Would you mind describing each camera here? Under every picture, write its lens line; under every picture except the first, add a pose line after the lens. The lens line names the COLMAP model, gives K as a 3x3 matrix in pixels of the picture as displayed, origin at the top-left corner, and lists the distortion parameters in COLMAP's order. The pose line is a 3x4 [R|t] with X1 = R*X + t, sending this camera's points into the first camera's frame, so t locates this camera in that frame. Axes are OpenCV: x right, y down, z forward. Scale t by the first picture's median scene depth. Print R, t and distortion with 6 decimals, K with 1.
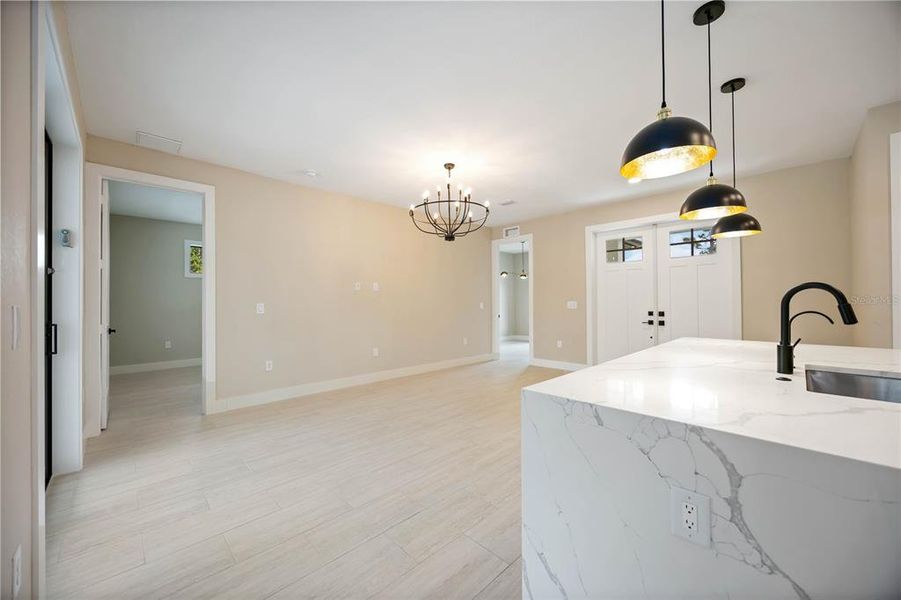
lens RADIAL K [[340.2, 0, 450.1], [0, 340.2, 300.4], [0, 0, 1]] dist [-0.001058, 0.000322]
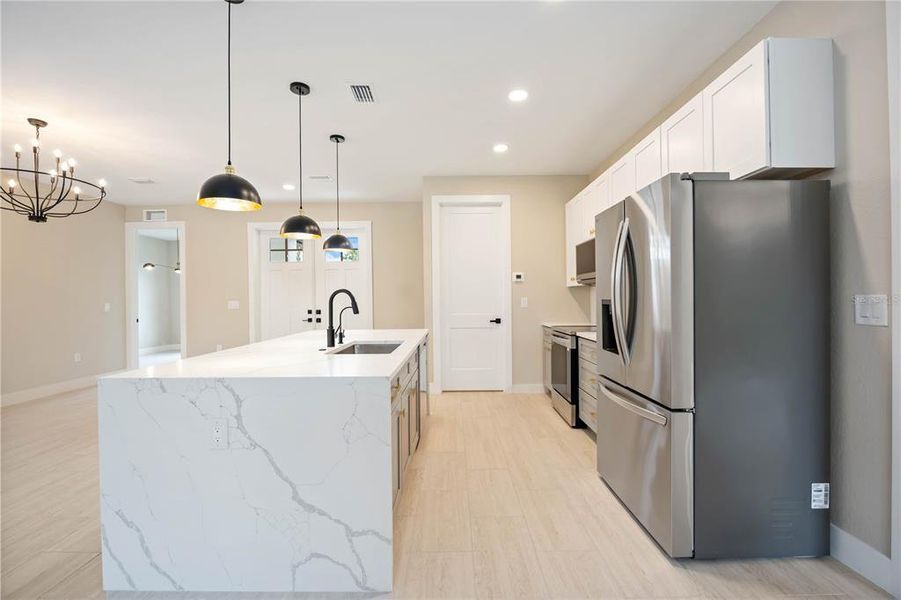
lens RADIAL K [[388.3, 0, 451.2], [0, 388.3, 298.3], [0, 0, 1]] dist [-0.014484, -0.000081]
pose [[0.701867, -0.001987, 0.712305, 0.040940], [0.003794, 0.999992, -0.000949, -0.001686], [-0.712298, 0.003369, 0.701869, -0.250434]]
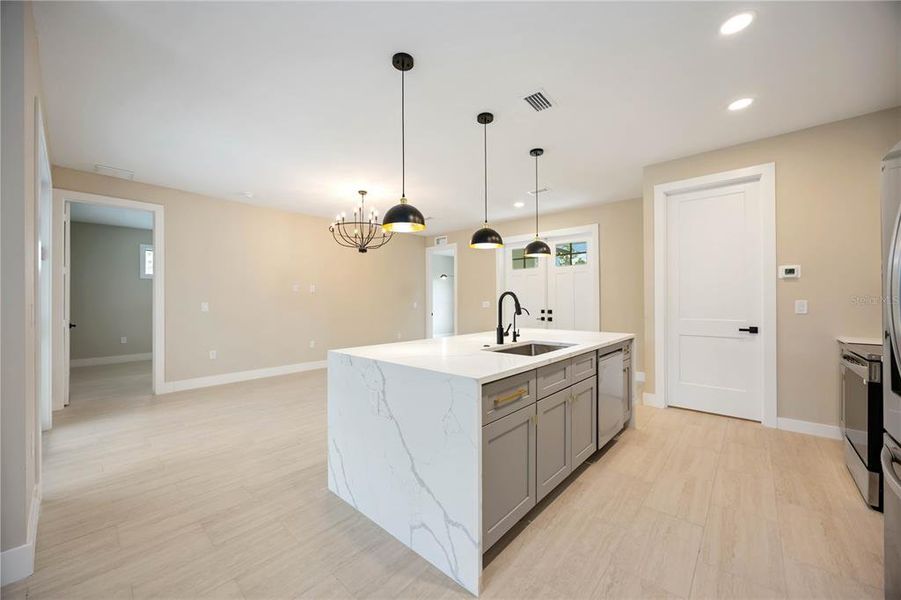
lens RADIAL K [[340.2, 0, 449.5], [0, 340.2, 299.7], [0, 0, 1]] dist [-0.001058, 0.000322]
pose [[0.997728, 0.001992, 0.067340, 0.239160], [-0.001986, 0.999998, -0.000150, -0.003399], [-0.067340, 0.000016, 0.997730, -0.273136]]
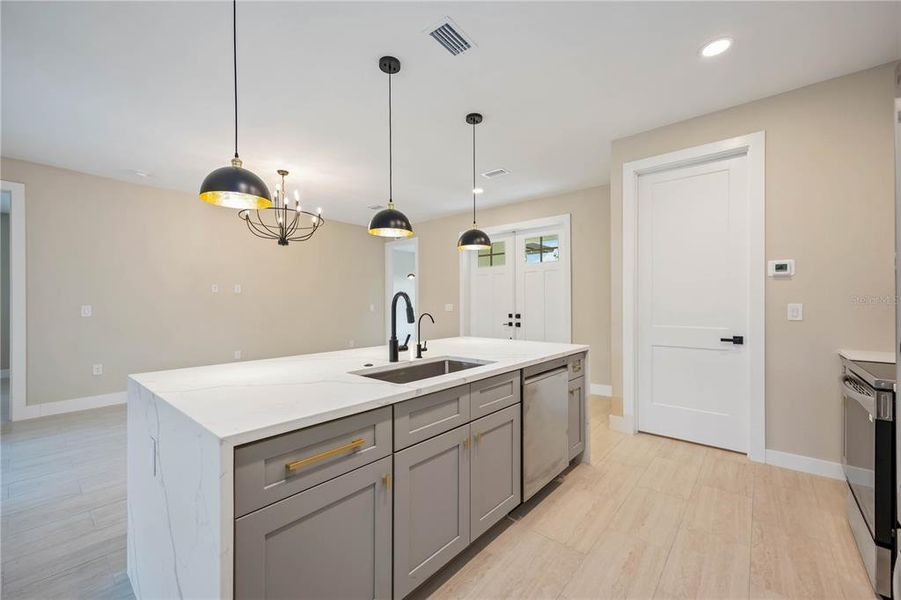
lens RADIAL K [[361.6, 0, 452.2], [0, 361.6, 303.9], [0, 0, 1]] dist [0.011819, -0.001275]
pose [[0.995670, 0.002187, 0.092934, 0.420308], [-0.002682, 0.999983, 0.005205, -0.004919], [-0.092921, -0.005431, 0.995659, -0.149338]]
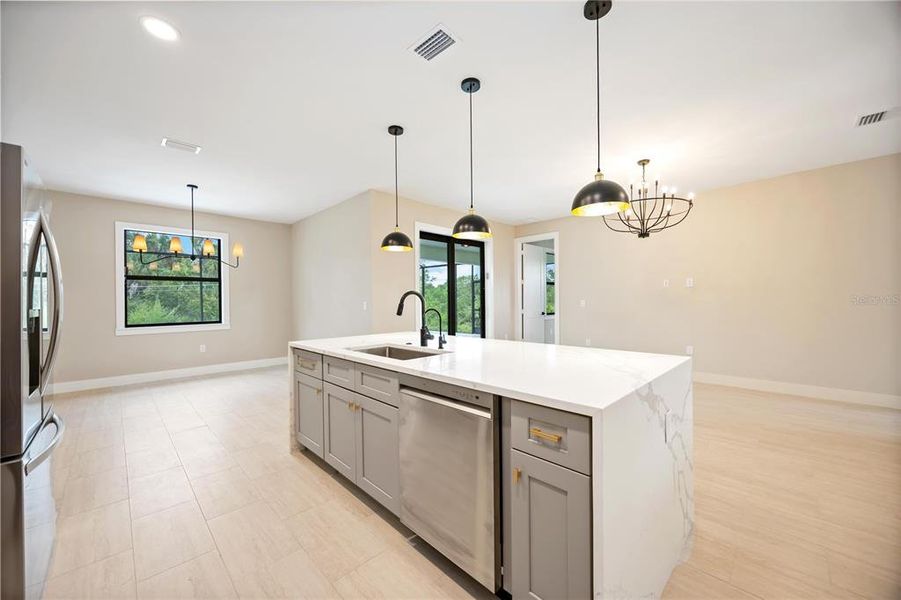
lens RADIAL K [[341.4, 0, 450.8], [0, 341.4, 300.1], [0, 0, 1]] dist [-0.001821, -0.000226]
pose [[0.010366, 0.002915, -0.999942, 1.025084], [0.015888, 0.999869, 0.003079, -0.004002], [0.999820, -0.015919, 0.010318, 0.434253]]
